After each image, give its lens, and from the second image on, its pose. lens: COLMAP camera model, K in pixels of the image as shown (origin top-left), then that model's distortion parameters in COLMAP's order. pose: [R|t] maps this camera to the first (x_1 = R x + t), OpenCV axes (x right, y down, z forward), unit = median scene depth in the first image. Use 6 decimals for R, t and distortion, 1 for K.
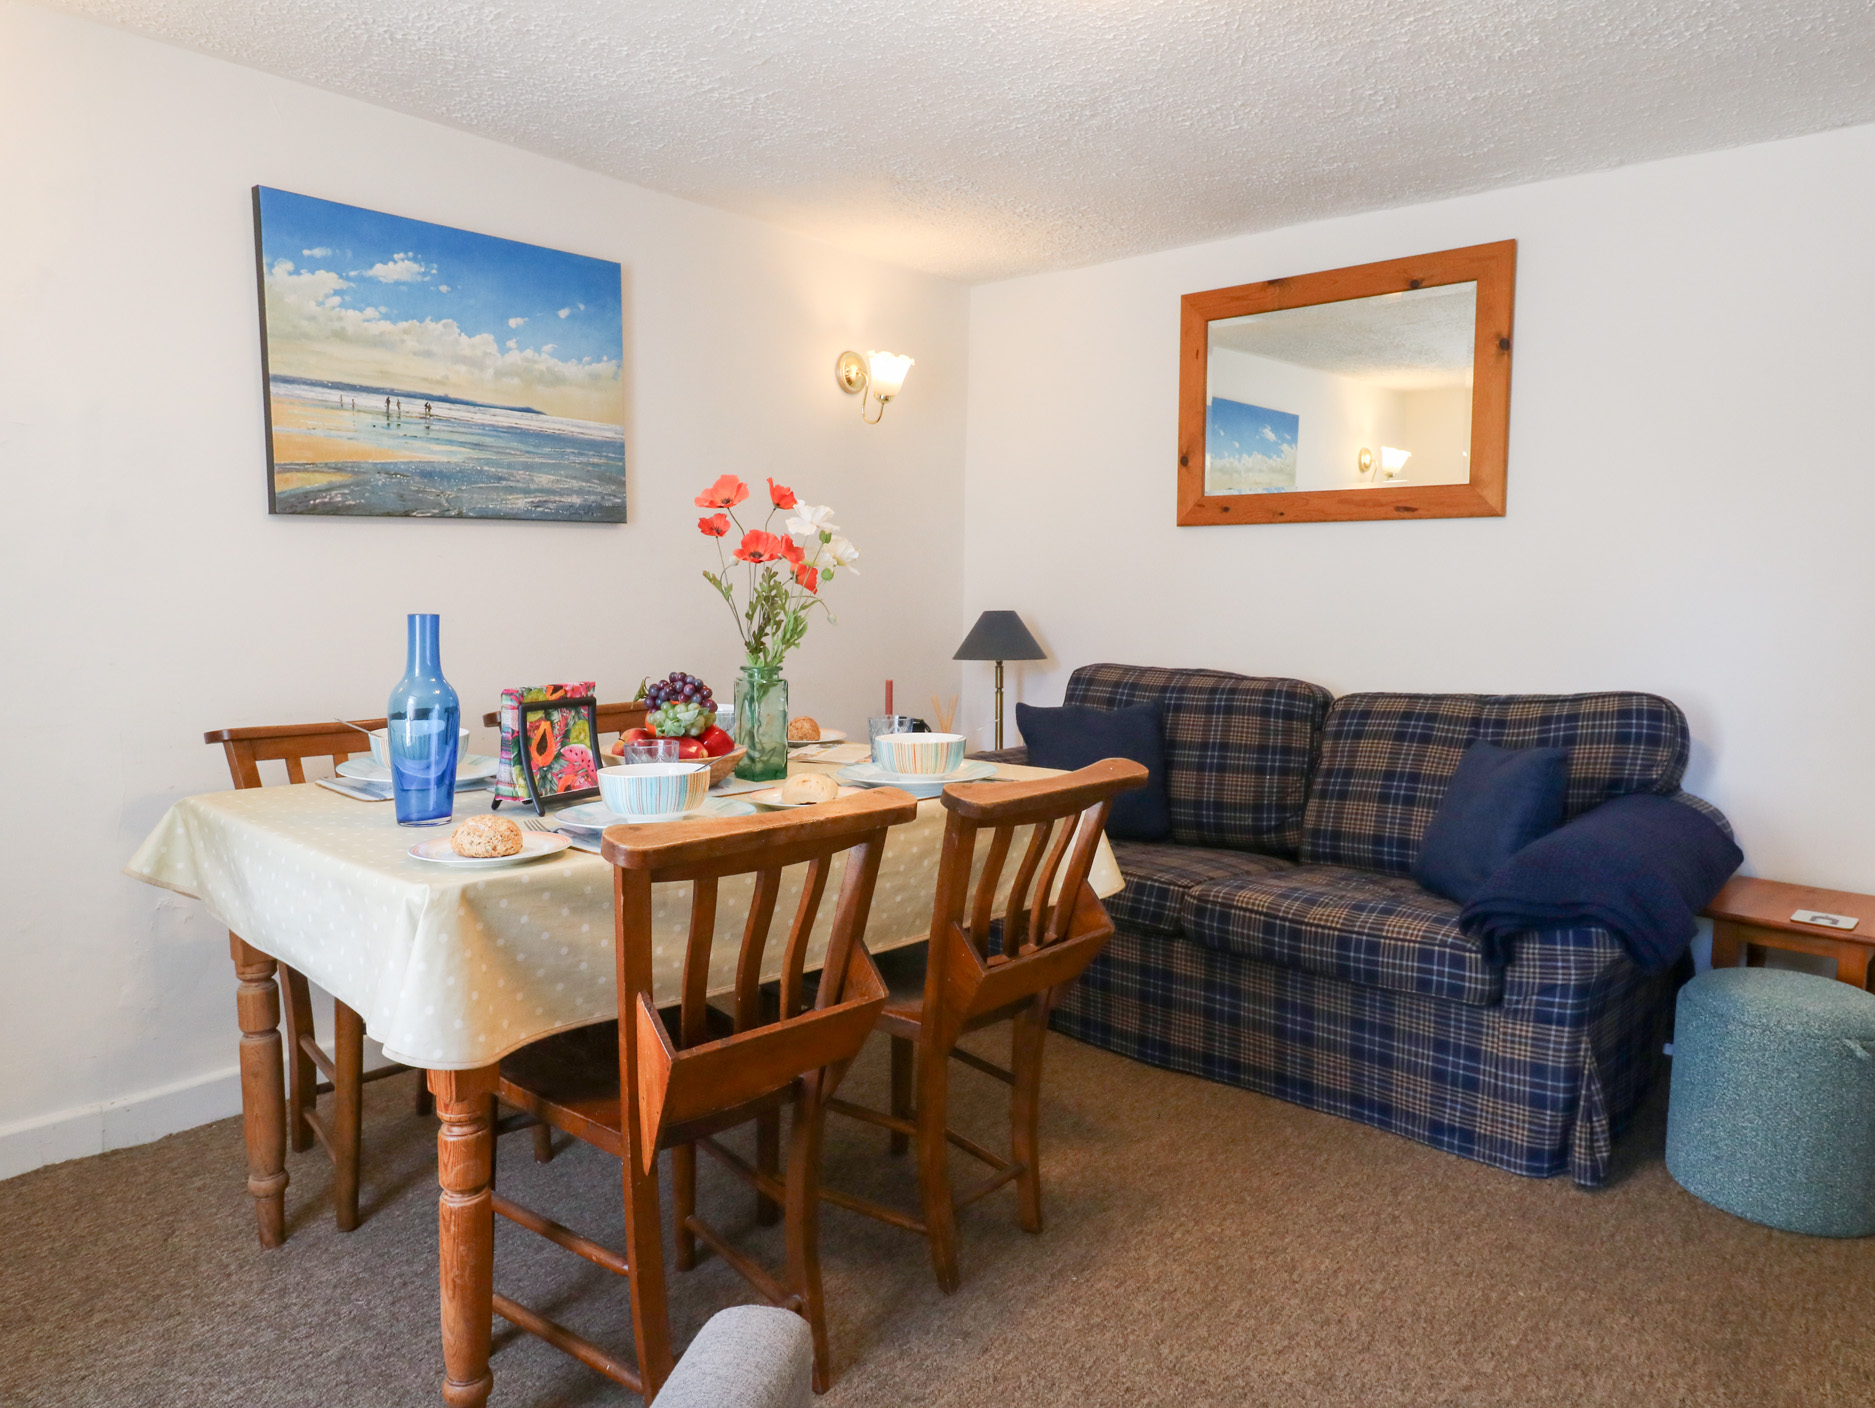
lens RADIAL K [[1273.4, 0, 936.0], [0, 1273.4, 696.0], [0, 0, 1]] dist [-0.000691, -0.006153]
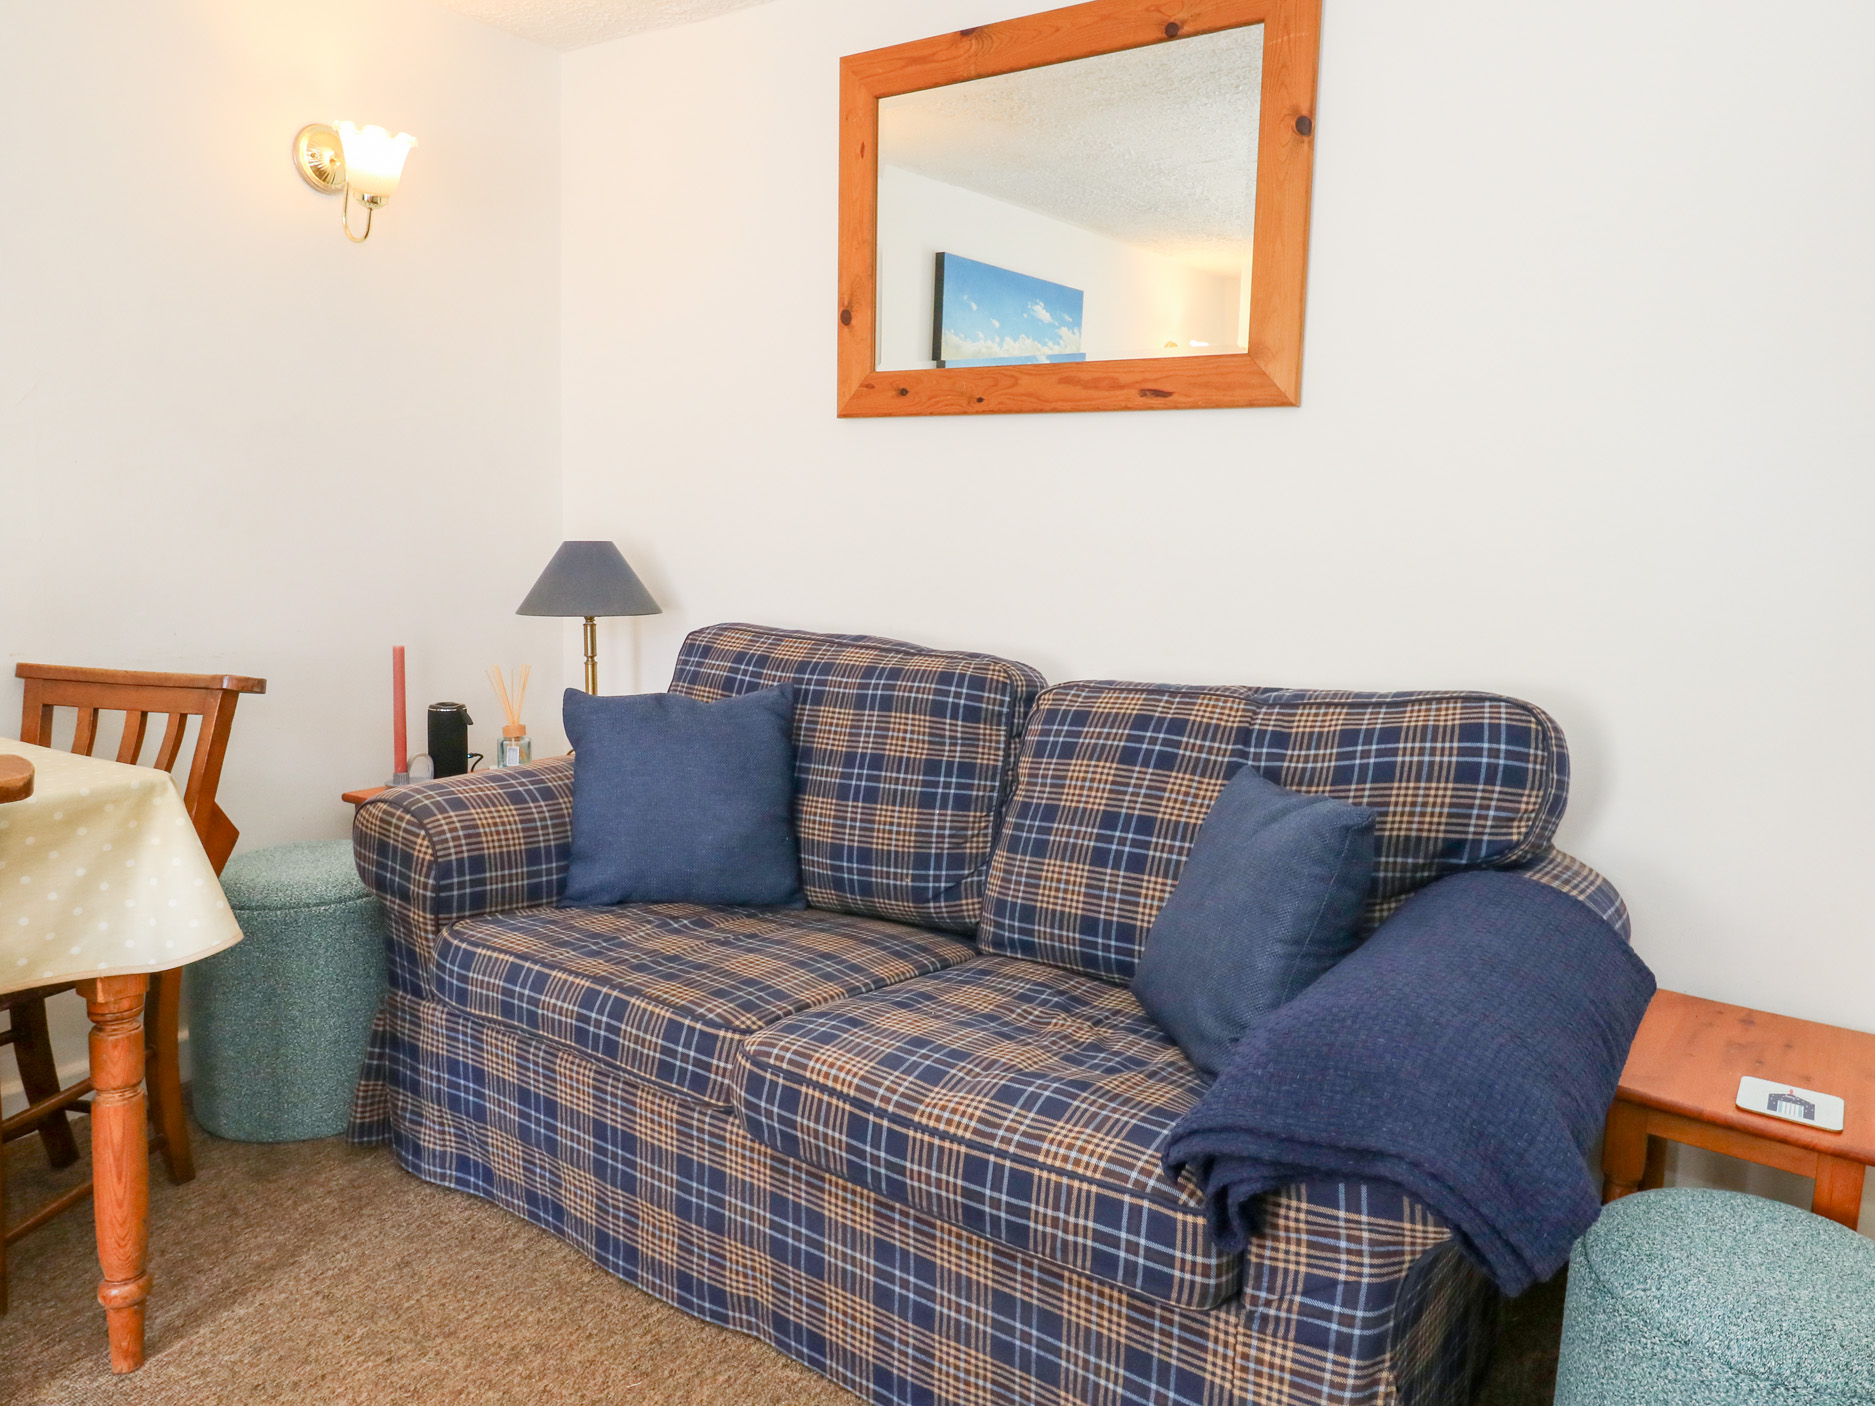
lens RADIAL K [[1313.7, 0, 951.9], [0, 1313.7, 694.8], [0, 0, 1]] dist [0.001820, -0.002669]
pose [[0.992179, 0.000025, 0.124821, 0.219454], [-0.006876, 0.998492, 0.054457, -0.036199], [-0.124631, -0.054890, 0.990684, 0.414697]]
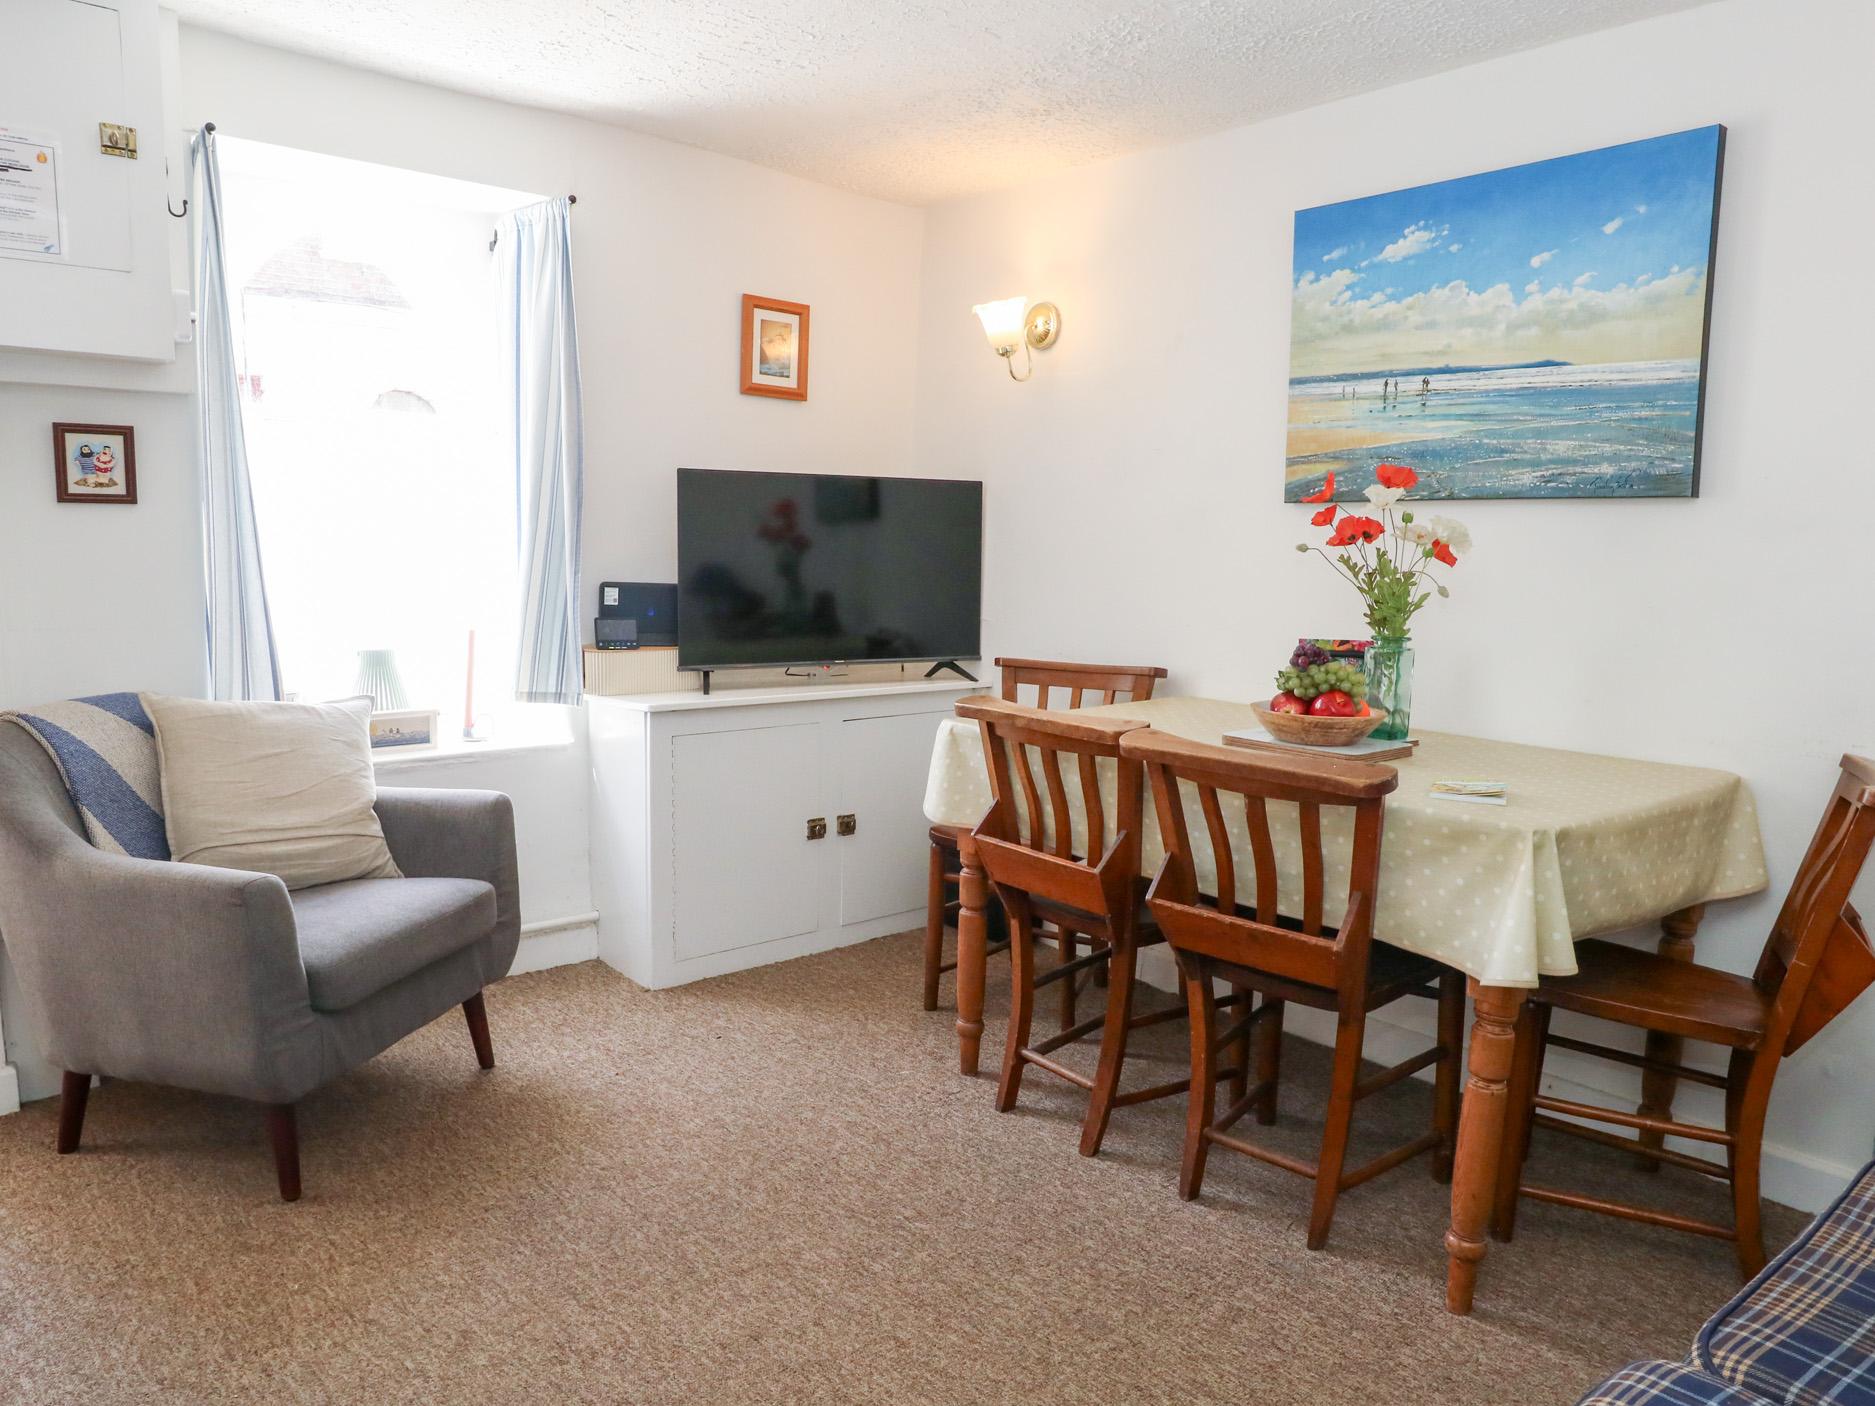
lens RADIAL K [[1284.0, 0, 937.3], [0, 1284.0, 694.6], [0, 0, 1]] dist [-0.000470, -0.002031]
pose [[-0.149078, 0.106143, -0.983112, 0.608835], [-0.114776, 0.985644, 0.123821, -0.076446], [0.982142, 0.131297, -0.134755, 0.808320]]
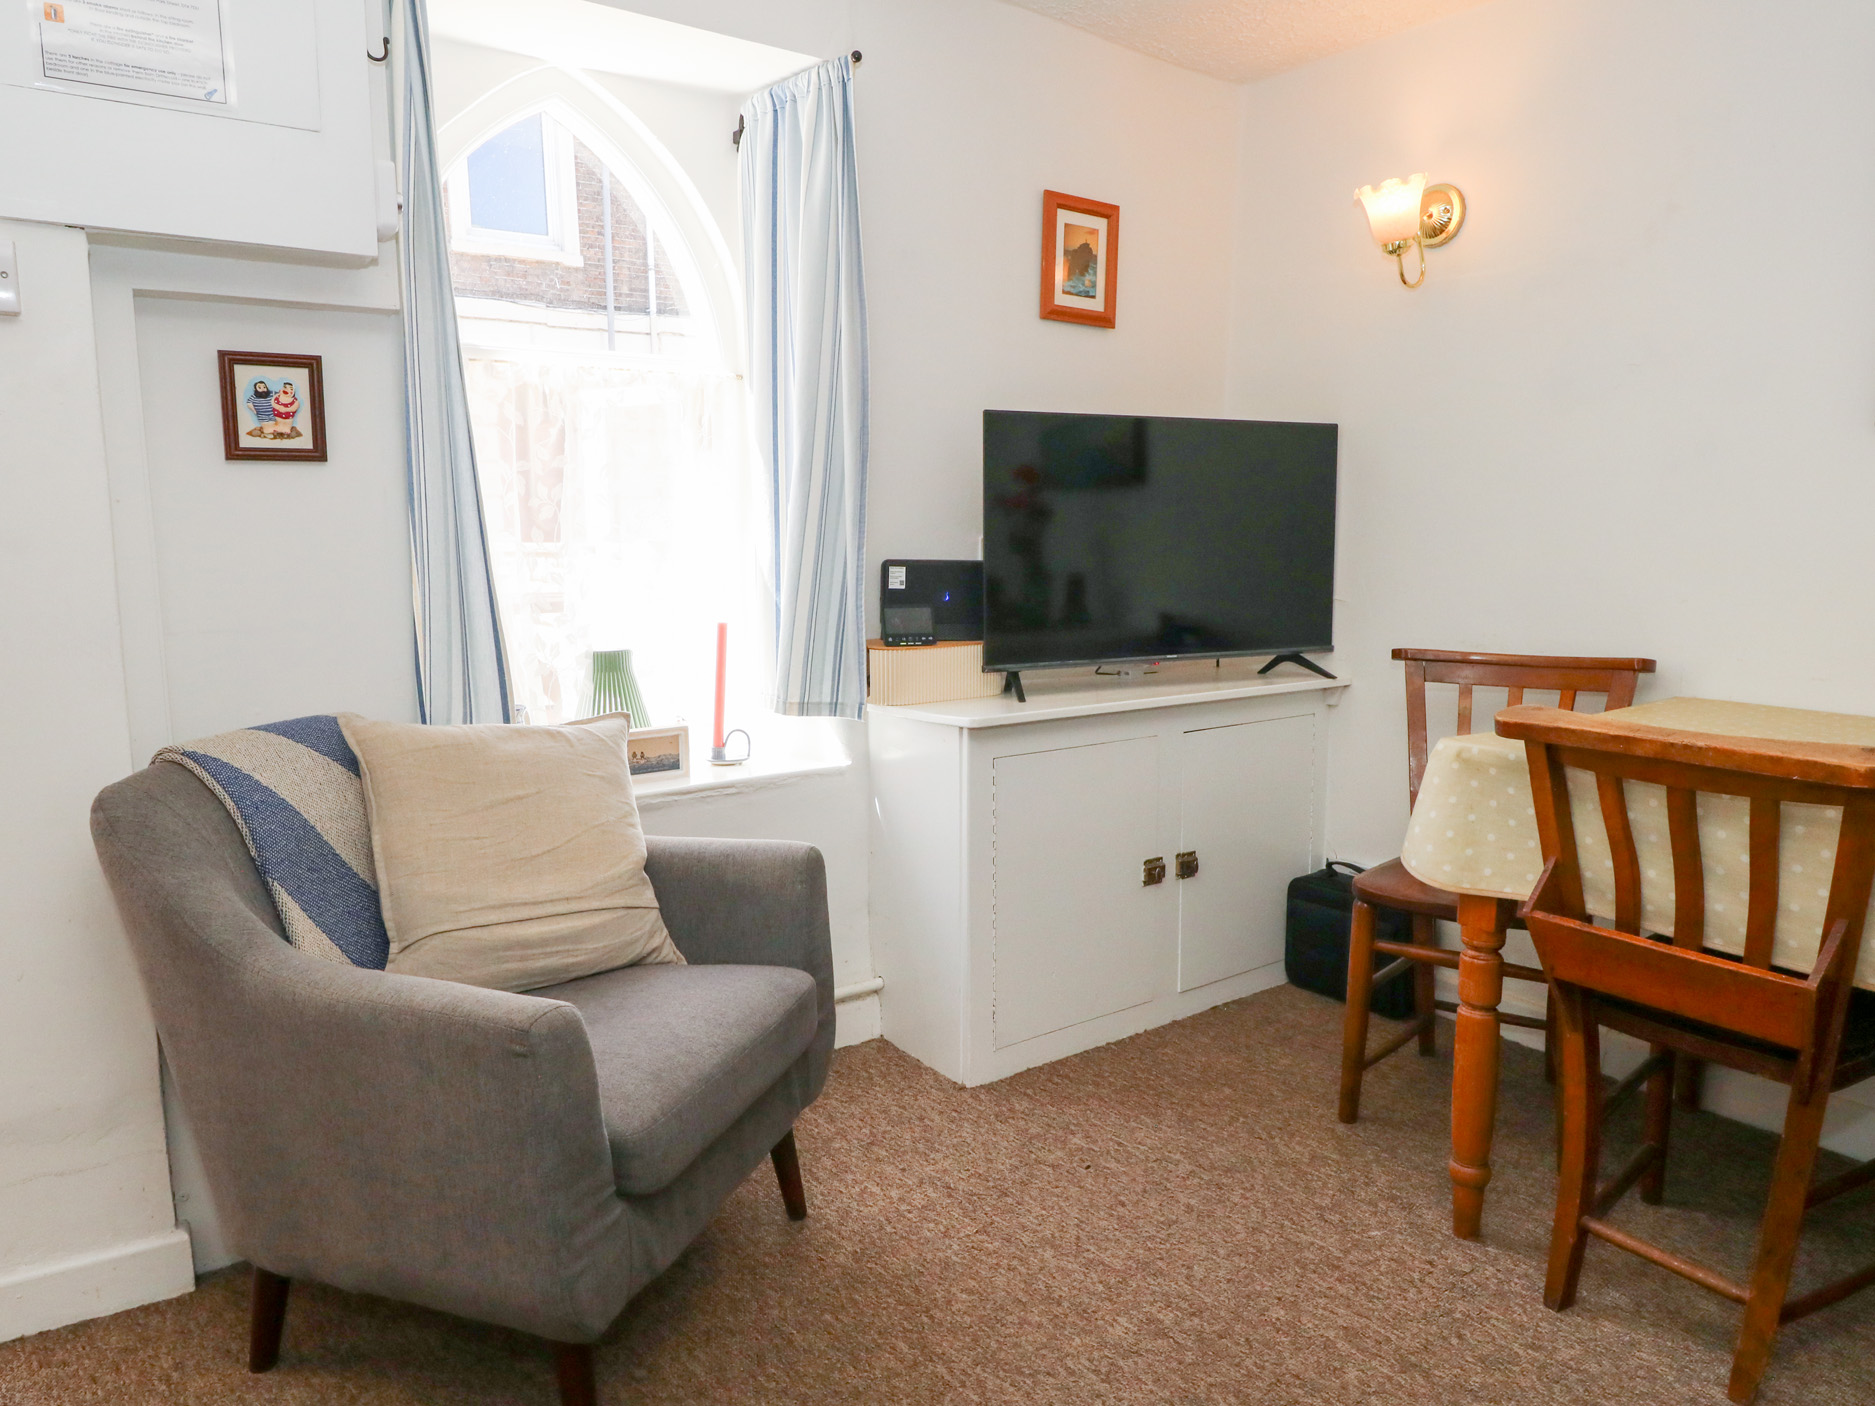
lens RADIAL K [[1279.8, 0, 945.5], [0, 1279.8, 698.6], [0, 0, 1]] dist [0.001067, -0.003488]
pose [[-0.219032, 0.120187, -0.968287, 0.364464], [-0.092070, 0.985411, 0.143139, -0.032077], [0.971364, 0.120502, -0.204771, 0.563437]]
